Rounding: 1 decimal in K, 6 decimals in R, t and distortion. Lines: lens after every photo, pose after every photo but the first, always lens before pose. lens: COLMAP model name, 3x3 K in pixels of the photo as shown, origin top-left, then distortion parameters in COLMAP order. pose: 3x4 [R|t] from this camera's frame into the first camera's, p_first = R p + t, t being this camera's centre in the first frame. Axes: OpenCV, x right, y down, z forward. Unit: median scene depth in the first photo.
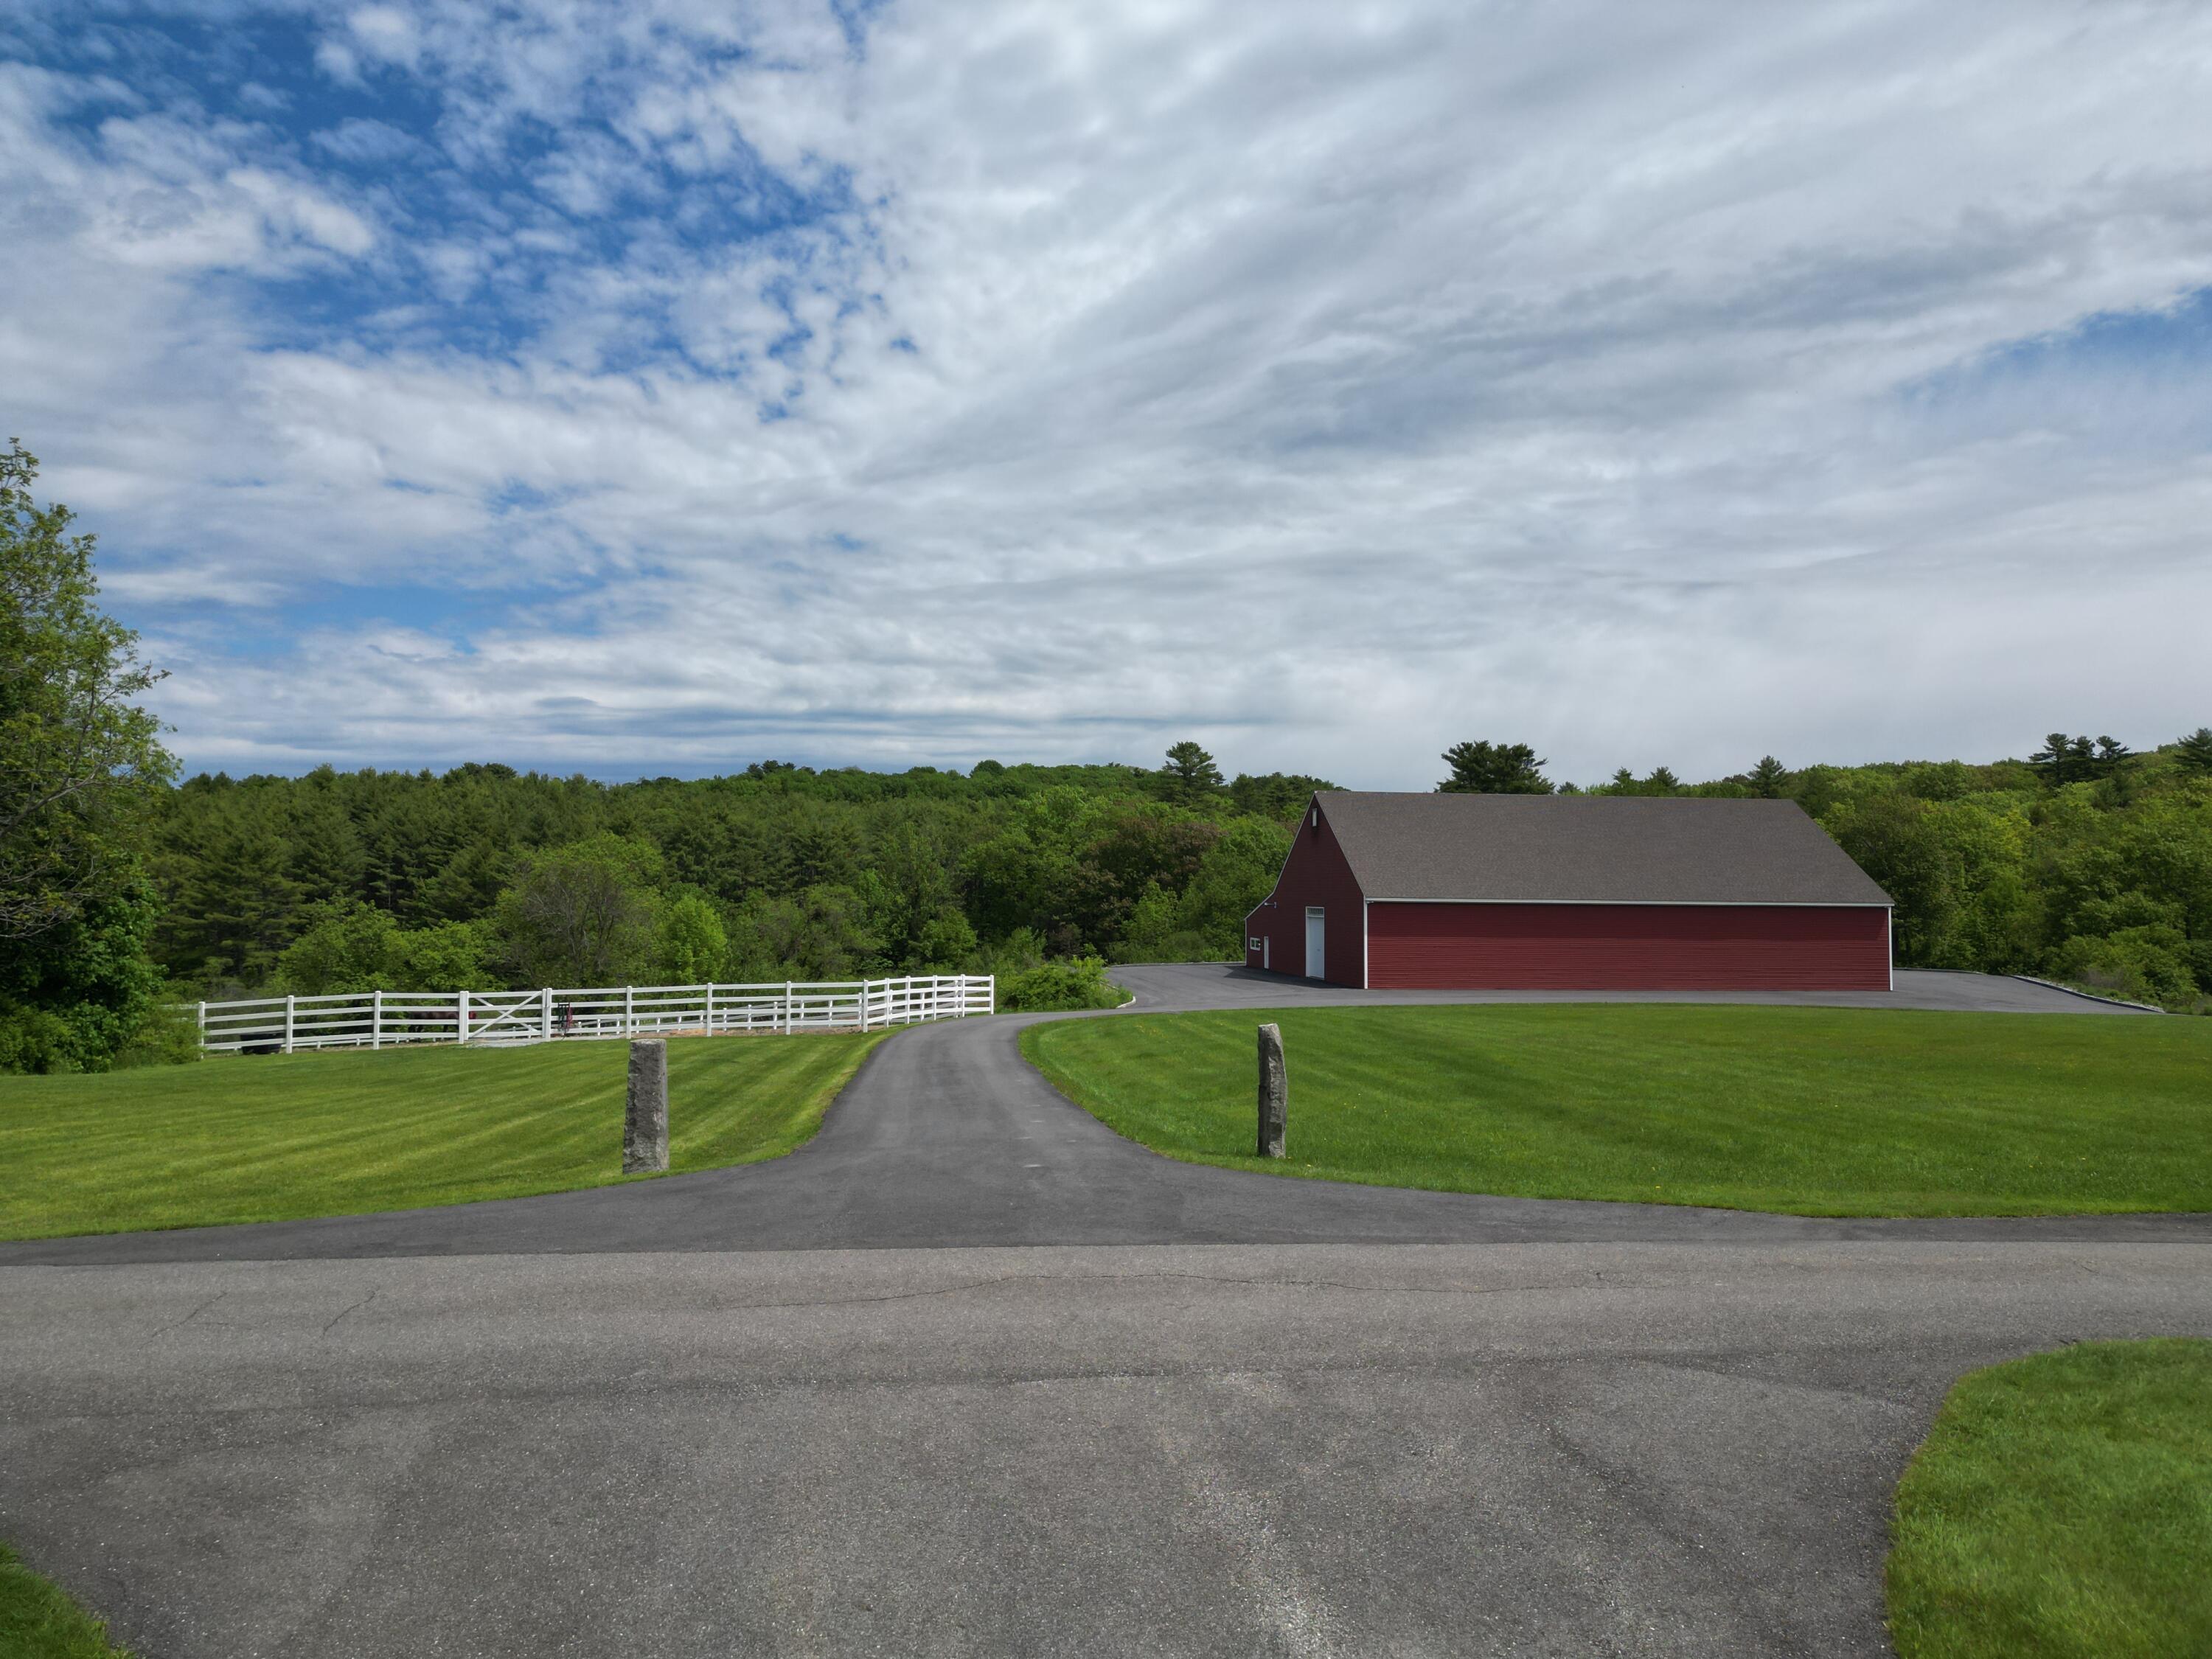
lens RADIAL K [[1543.9, 0, 1128.0], [0, 1543.9, 837.7], [0, 0, 1]] dist [0.050795, -0.038279]
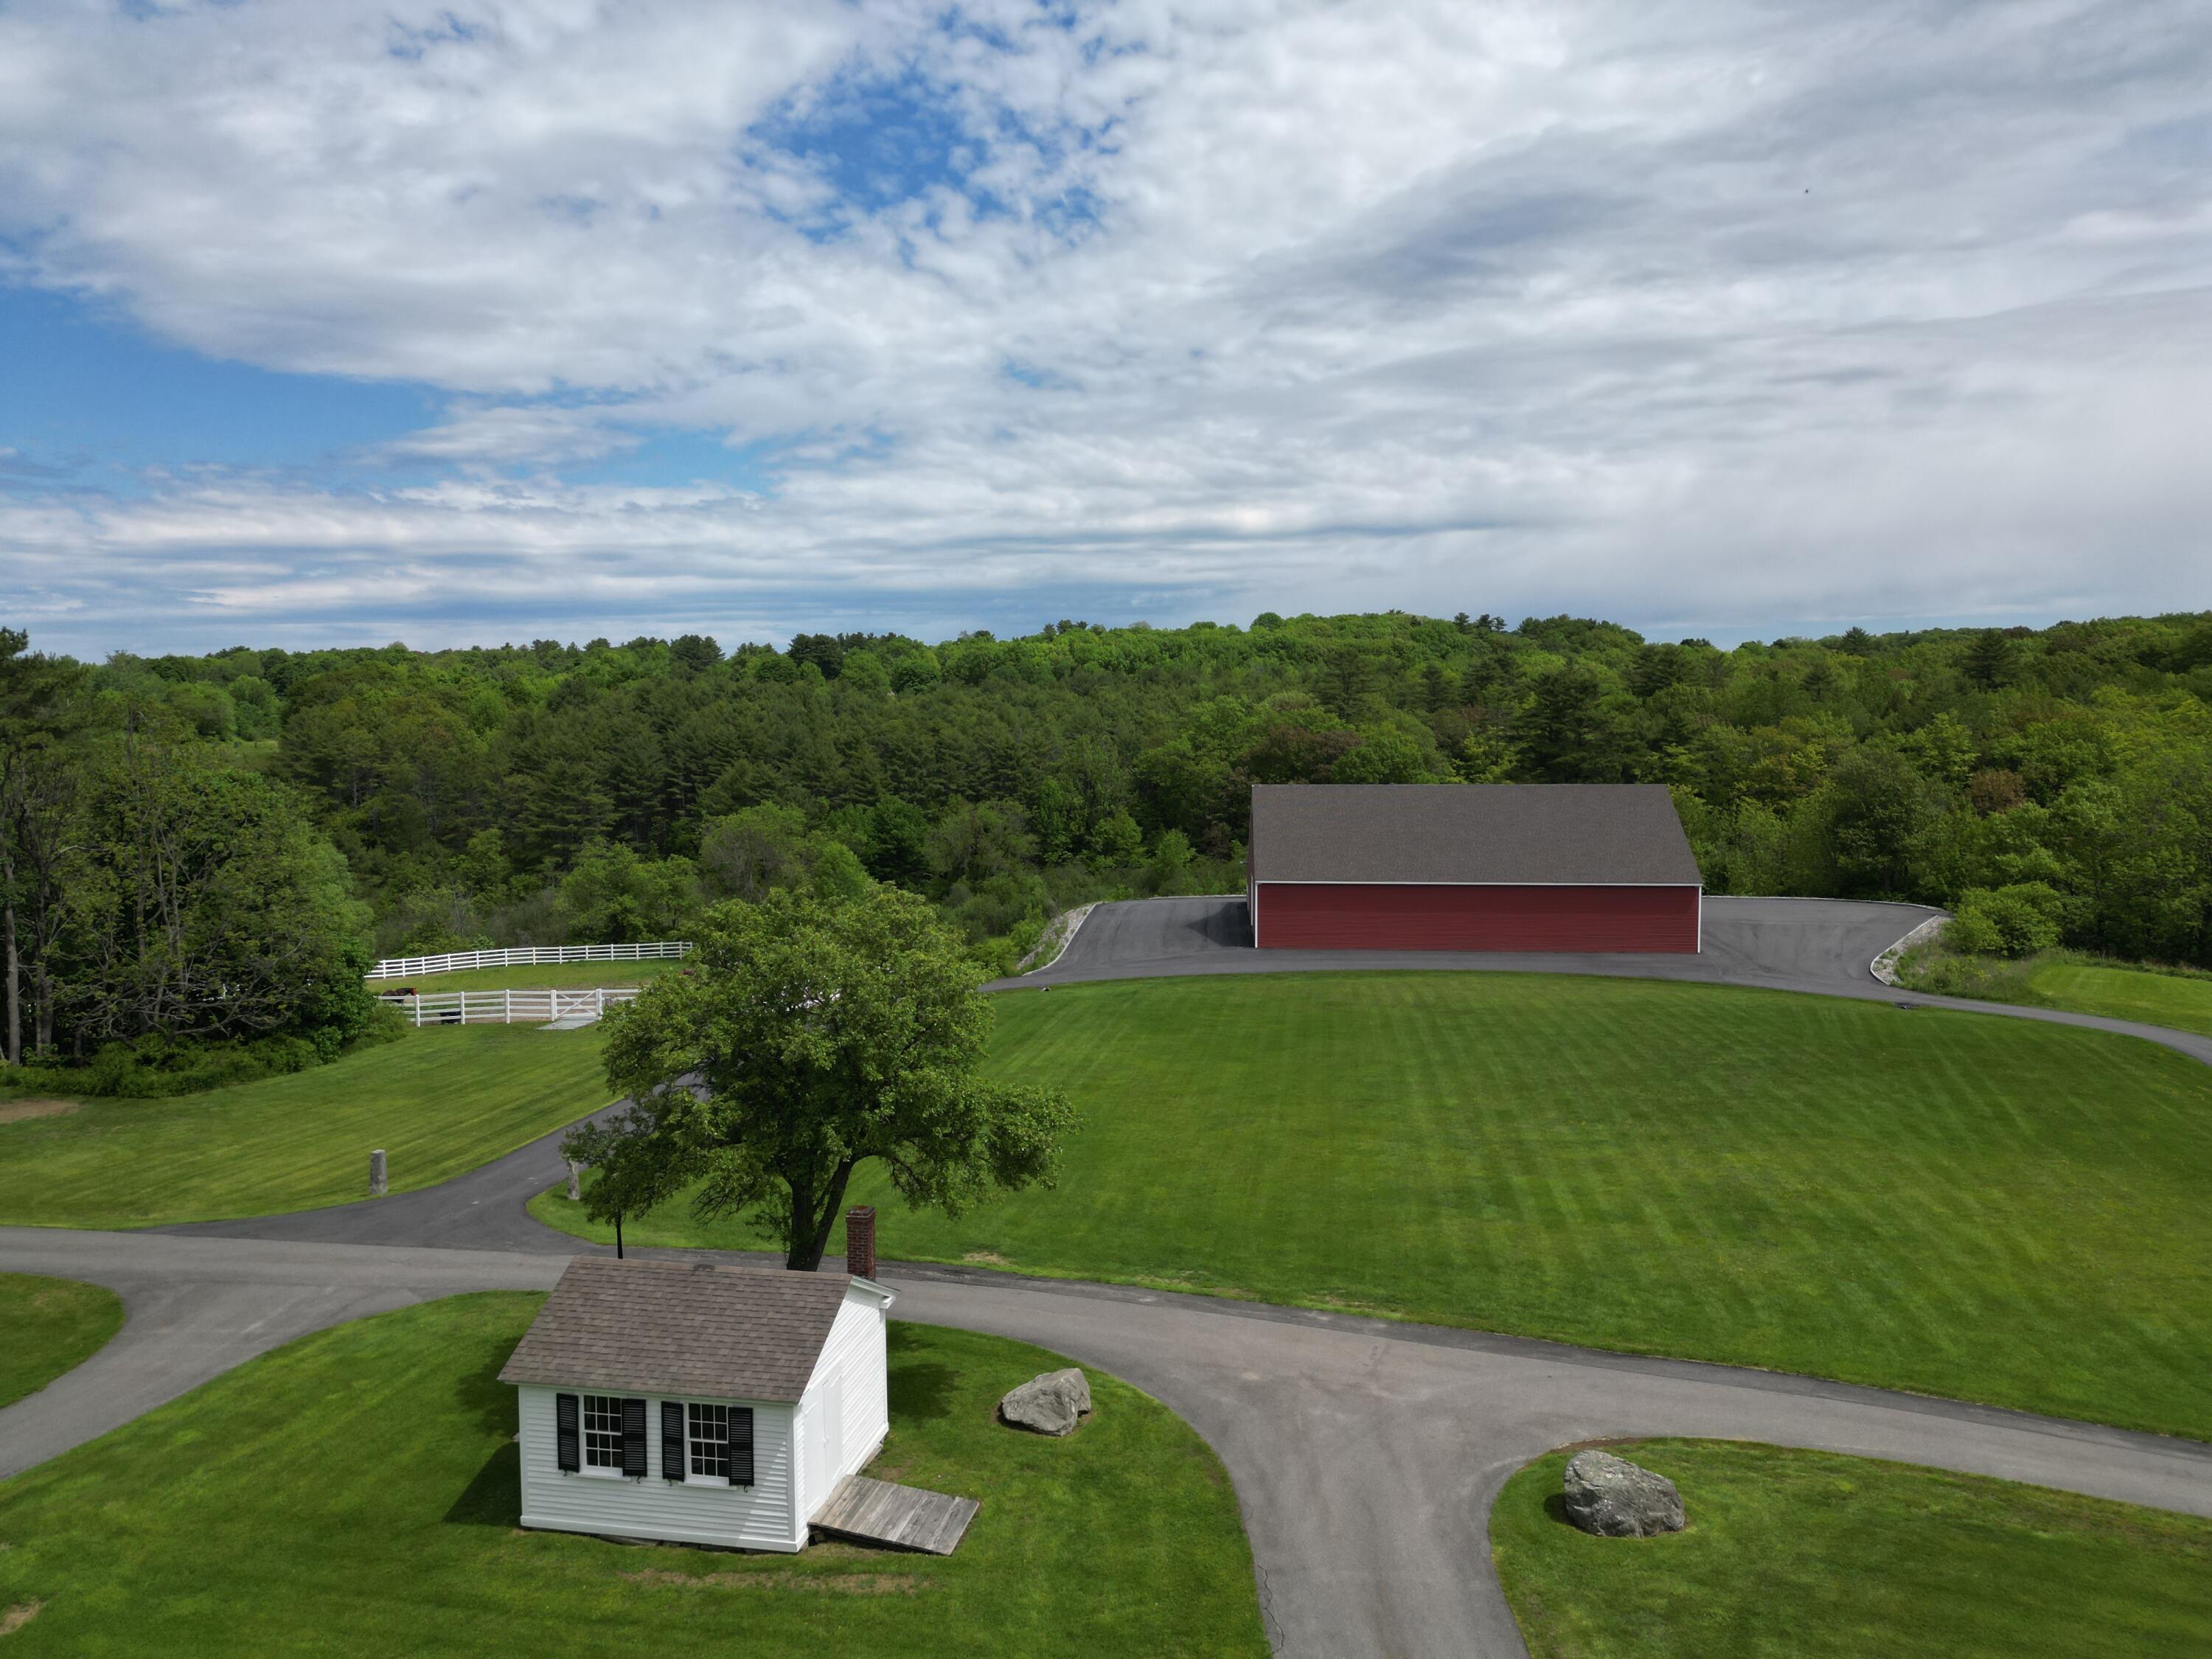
lens RADIAL K [[1543.9, 0, 1122.6], [0, 1543.9, 835.4], [0, 0, 1]] dist [0.050795, -0.038279]
pose [[0.974265, 0.005553, -0.225337, 0.152659], [0.020597, 0.993321, 0.113531, -0.067990], [0.224462, -0.115251, 0.967644, -0.131397]]
